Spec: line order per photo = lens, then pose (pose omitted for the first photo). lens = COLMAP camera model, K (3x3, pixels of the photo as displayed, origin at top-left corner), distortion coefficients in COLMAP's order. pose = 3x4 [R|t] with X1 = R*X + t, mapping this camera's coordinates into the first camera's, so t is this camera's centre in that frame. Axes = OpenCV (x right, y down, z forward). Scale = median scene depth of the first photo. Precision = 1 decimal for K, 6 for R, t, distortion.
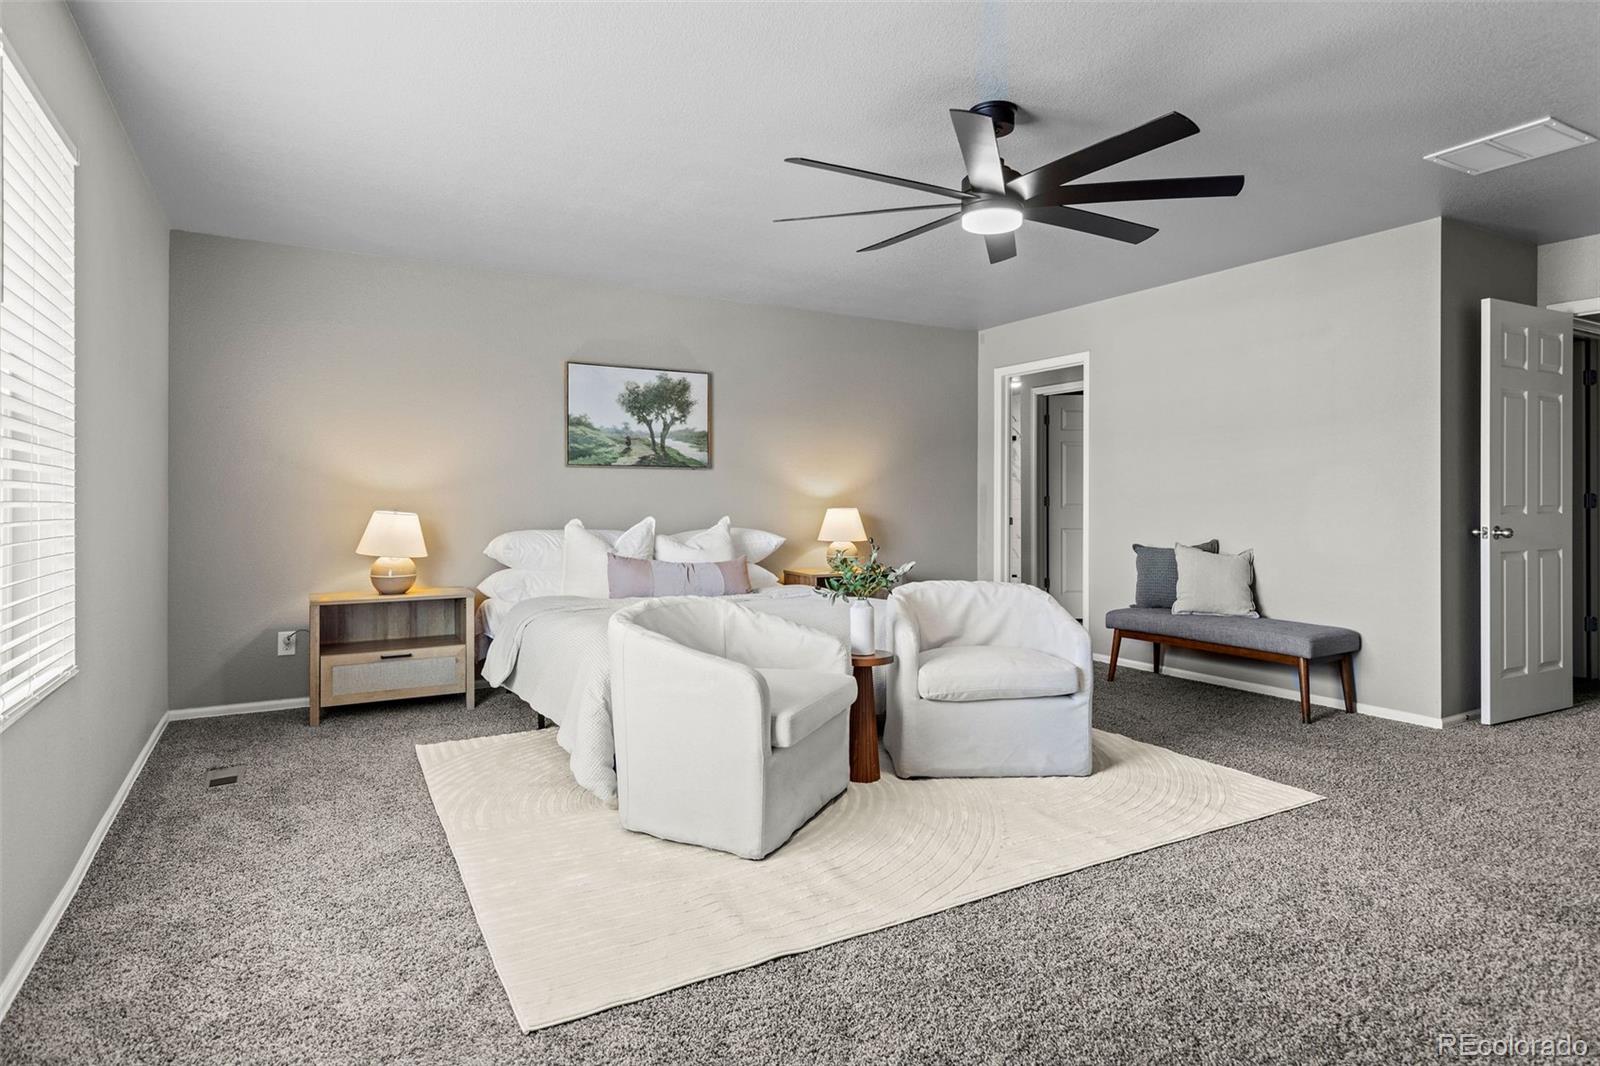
lens RADIAL K [[884.4, 0, 803.6], [0, 884.4, 497.4], [0, 0, 1]] dist [0.007040, 0.000976]
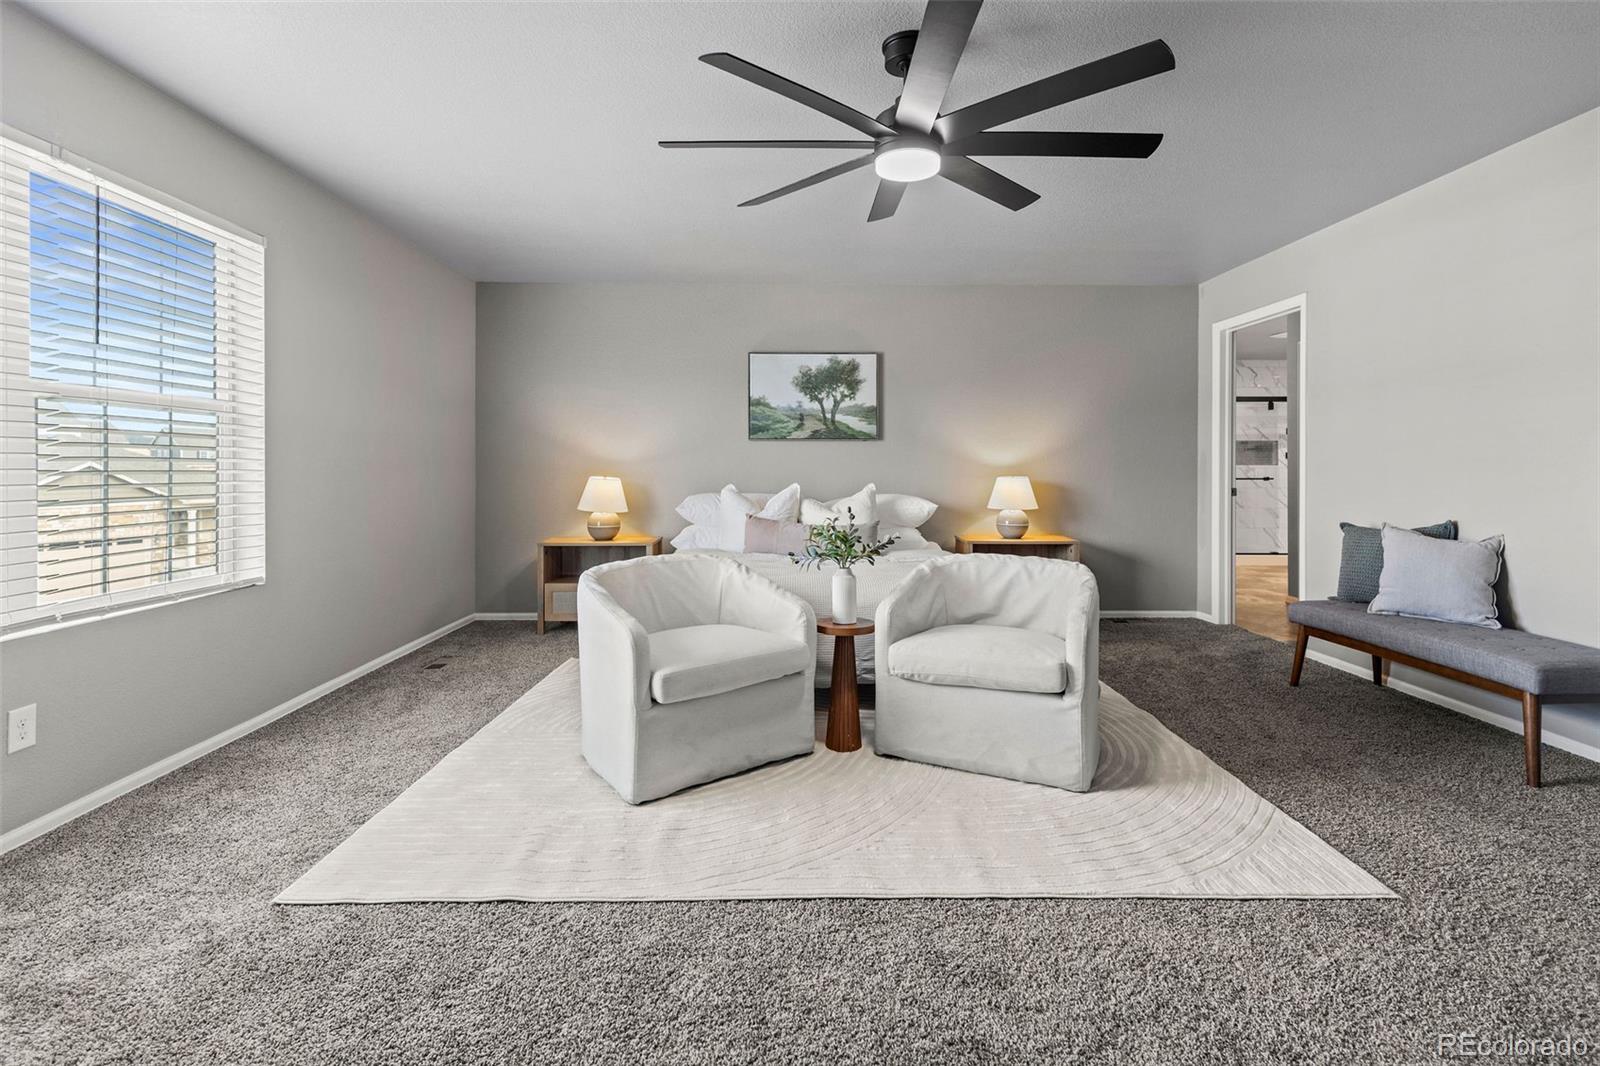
lens RADIAL K [[745.2, 0, 797.8], [0, 745.2, 471.3], [0, 0, 1]] dist [0.005630, 0.000281]
pose [[0.871405, 0.002123, -0.490560, 0.277121], [0.000949, 0.999981, 0.006014, 0.000729], [0.490564, -0.005706, 0.871387, 0.154234]]
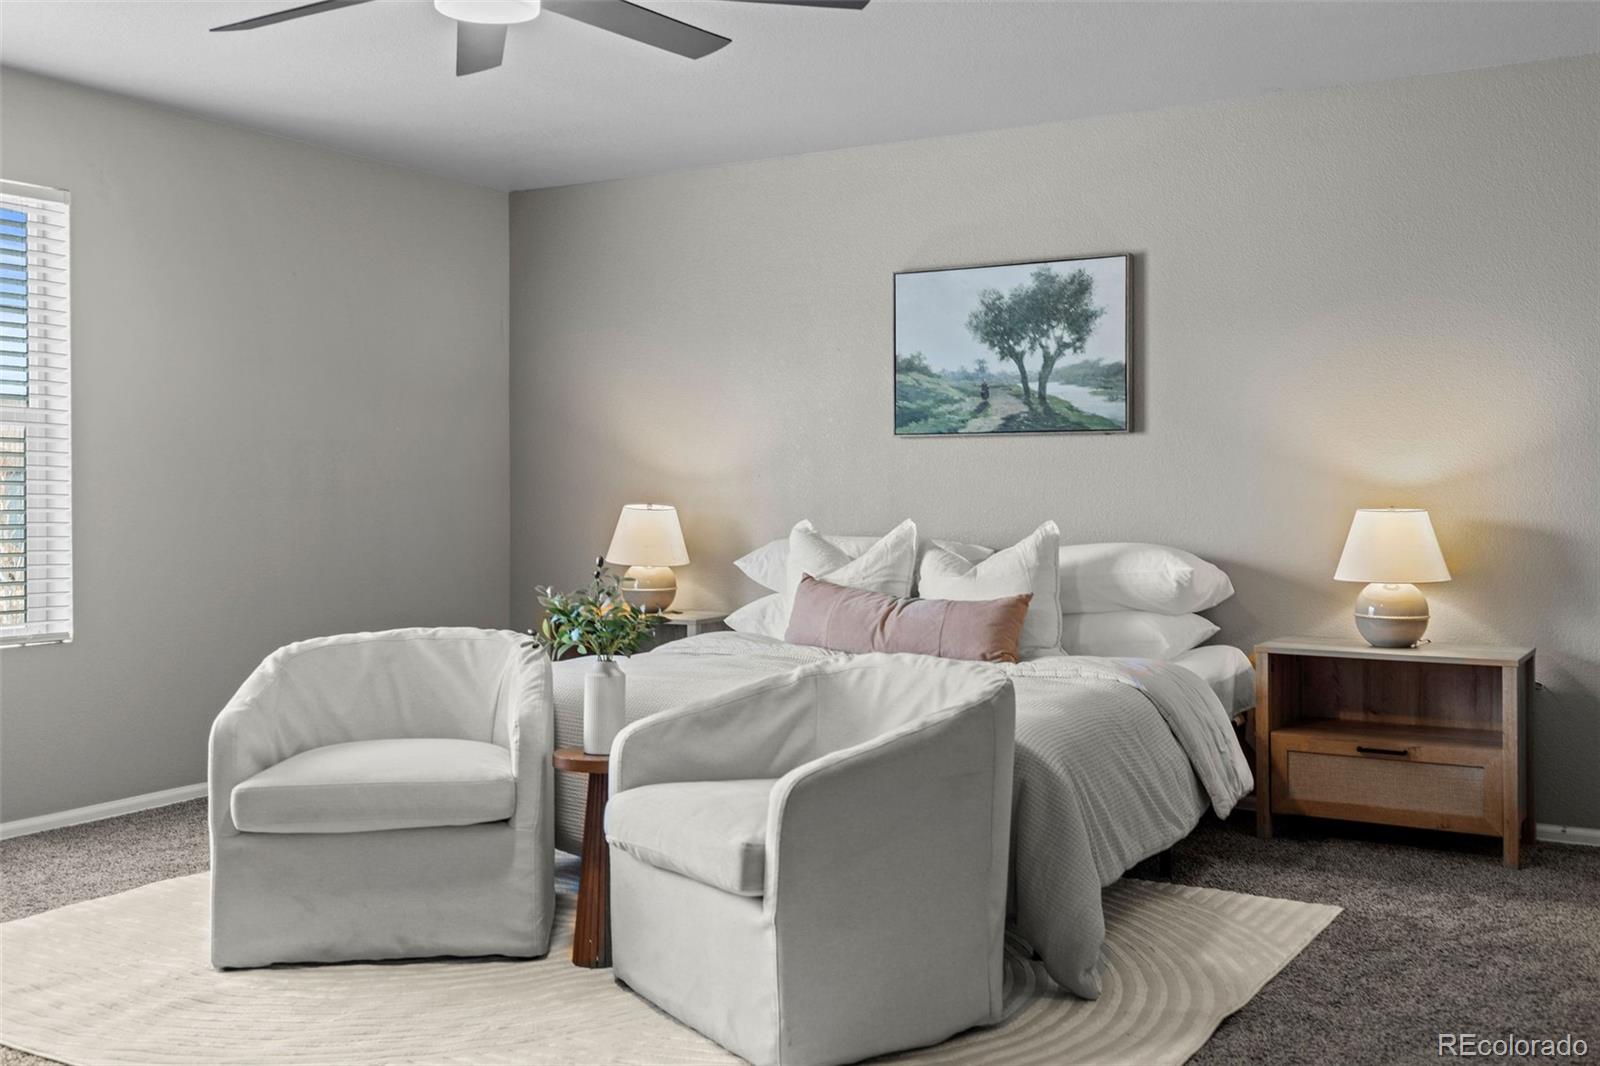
lens RADIAL K [[1572.9, 0, 798.3], [0, 1572.9, 490.0], [0, 0, 1]] dist [0.000080, 0.008054]
pose [[0.482813, 0.001131, -0.875723, 0.672057], [0.003189, 0.999990, 0.003050, -0.001148], [0.875718, -0.004266, 0.482805, 0.387386]]
